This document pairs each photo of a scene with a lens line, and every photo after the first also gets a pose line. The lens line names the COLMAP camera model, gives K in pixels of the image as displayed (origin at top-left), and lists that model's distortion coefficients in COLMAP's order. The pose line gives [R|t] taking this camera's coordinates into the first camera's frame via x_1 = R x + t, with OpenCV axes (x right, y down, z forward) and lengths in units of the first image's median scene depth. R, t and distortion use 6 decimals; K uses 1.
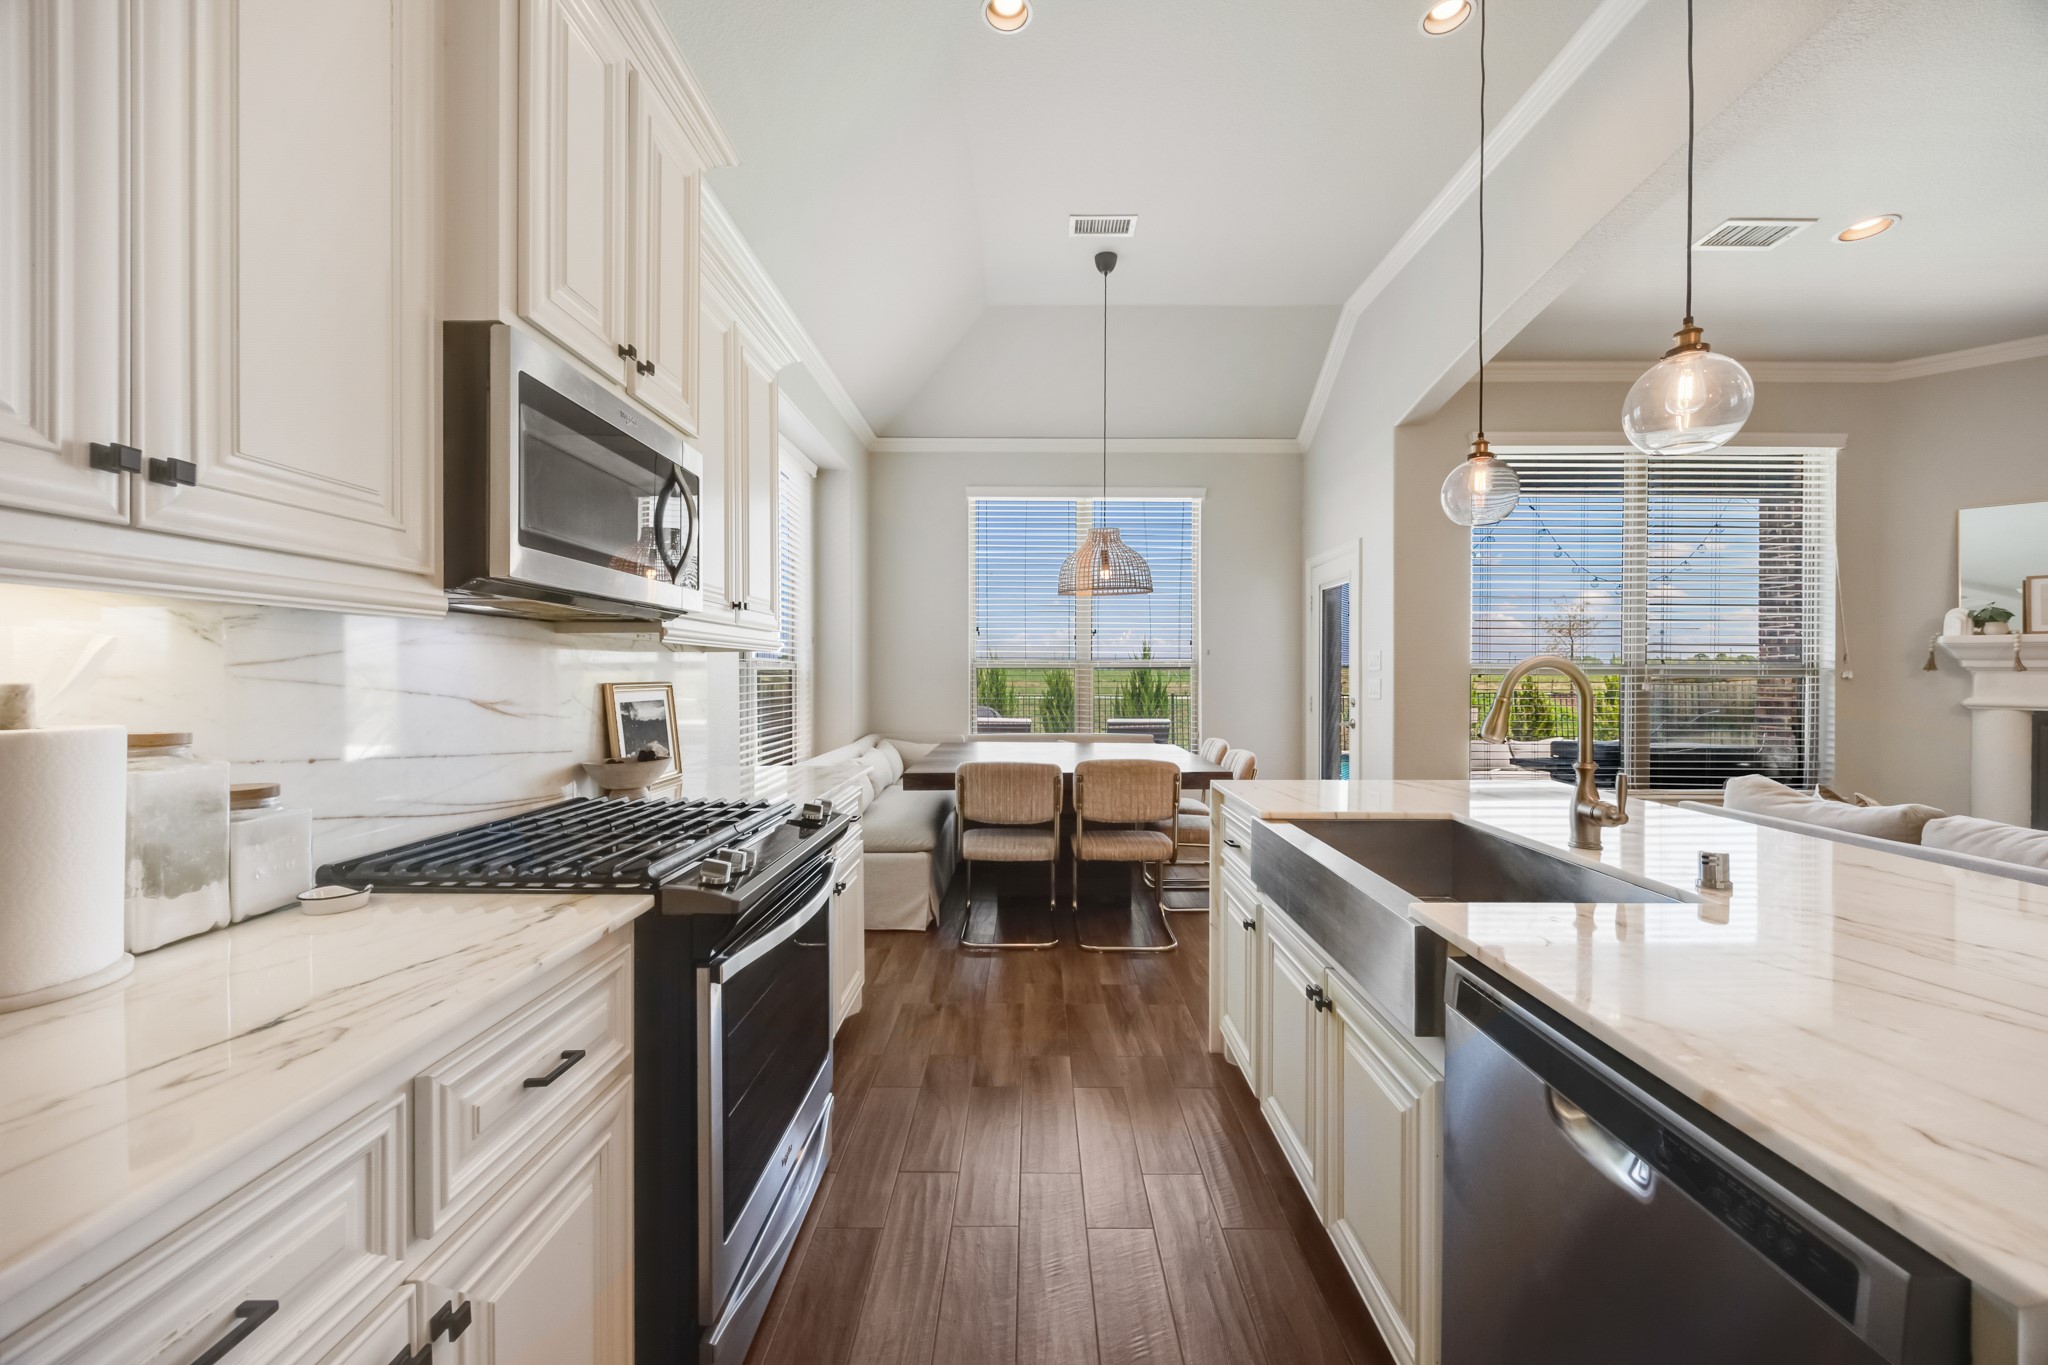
lens RADIAL K [[792.0, 0, 1032.1], [0, 792.0, 675.0], [0, 0, 1]] dist [0.000049, -0.000425]
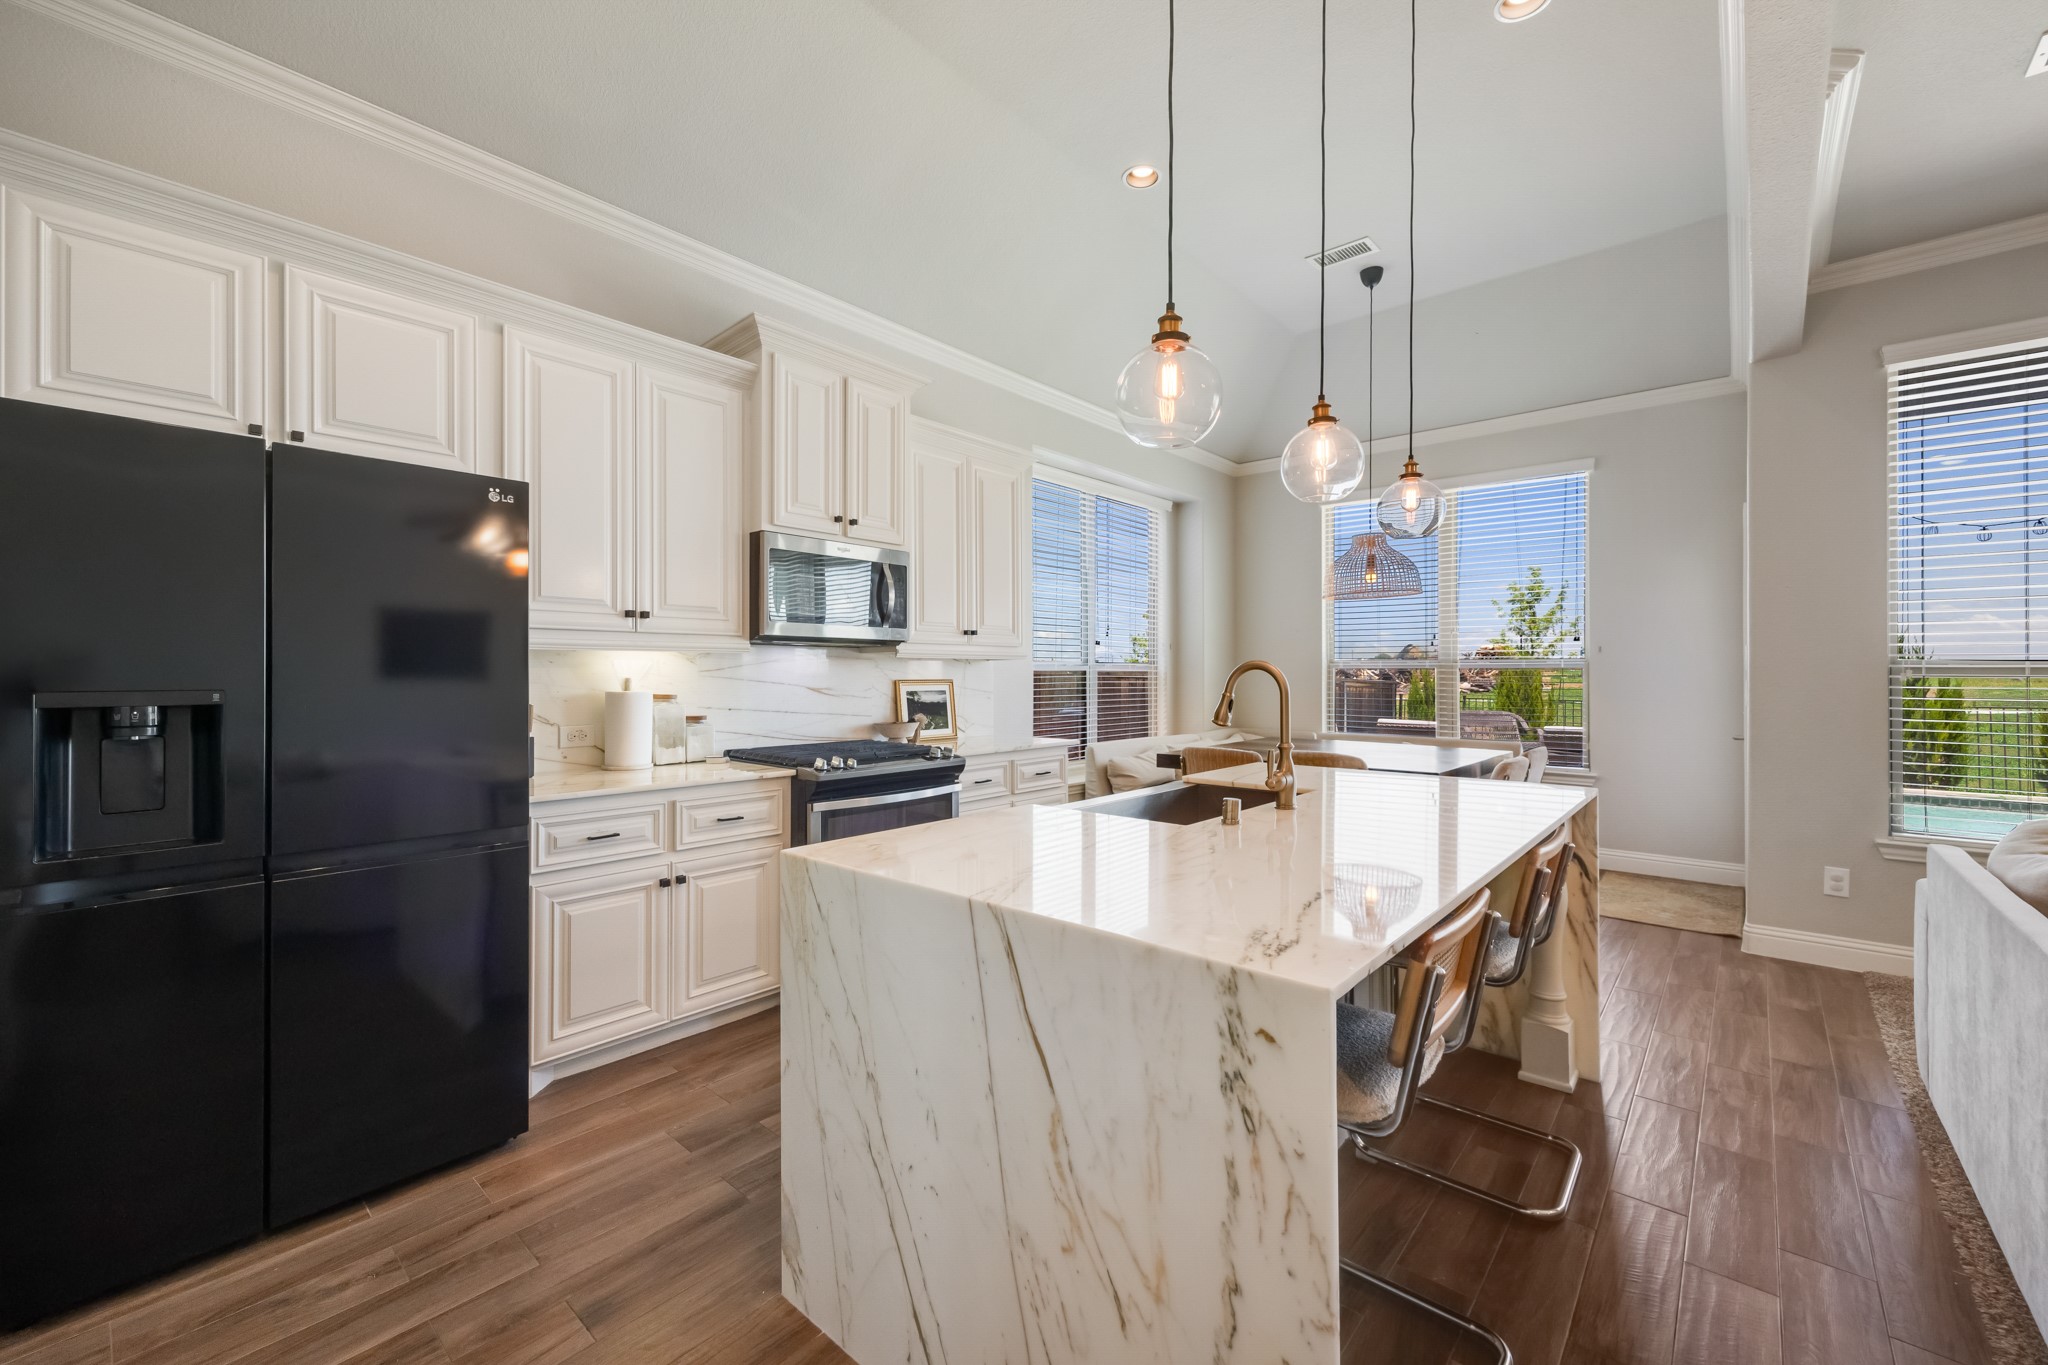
lens RADIAL K [[821.8, 0, 1017.6], [0, 821.8, 670.4], [0, 0, 1]] dist [-0.004014, -0.000149]
pose [[0.747021, -0.003512, -0.664791, 0.885748], [-0.000506, 0.999983, -0.005851, -0.000529], [0.664800, 0.004707, 0.747006, -0.201839]]
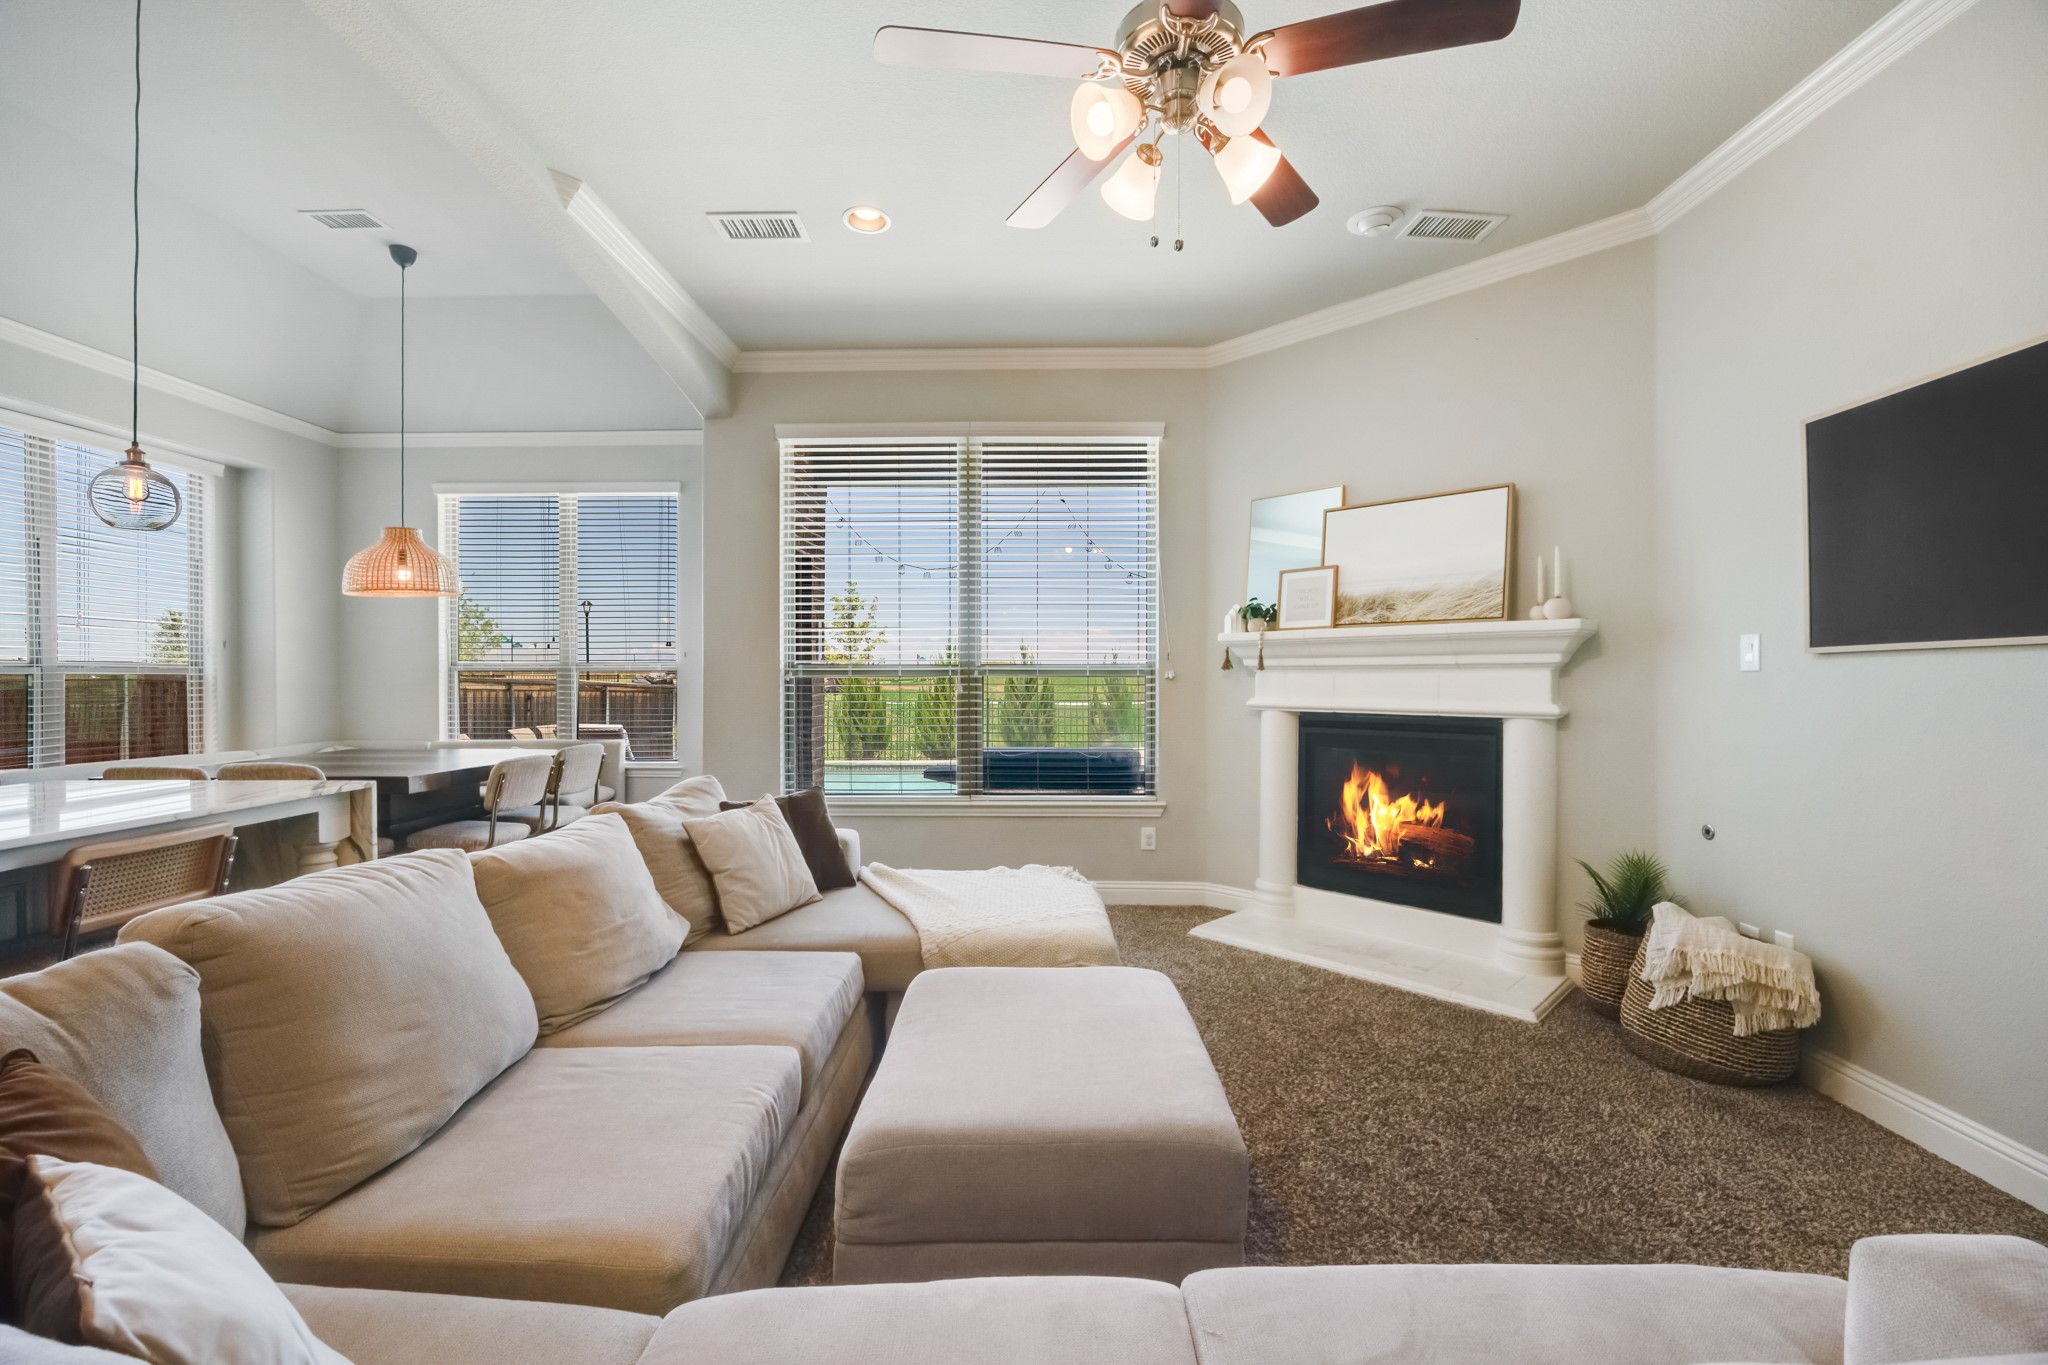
lens RADIAL K [[862.4, 0, 1020.9], [0, 862.4, 682.9], [0, 0, 1]] dist [-0.012006, -0.000187]
pose [[0.999883, -0.004395, -0.014647, 1.676571], [0.004479, 0.999973, 0.005756, 0.005638], [0.014622, -0.005821, 0.999876, -0.084815]]
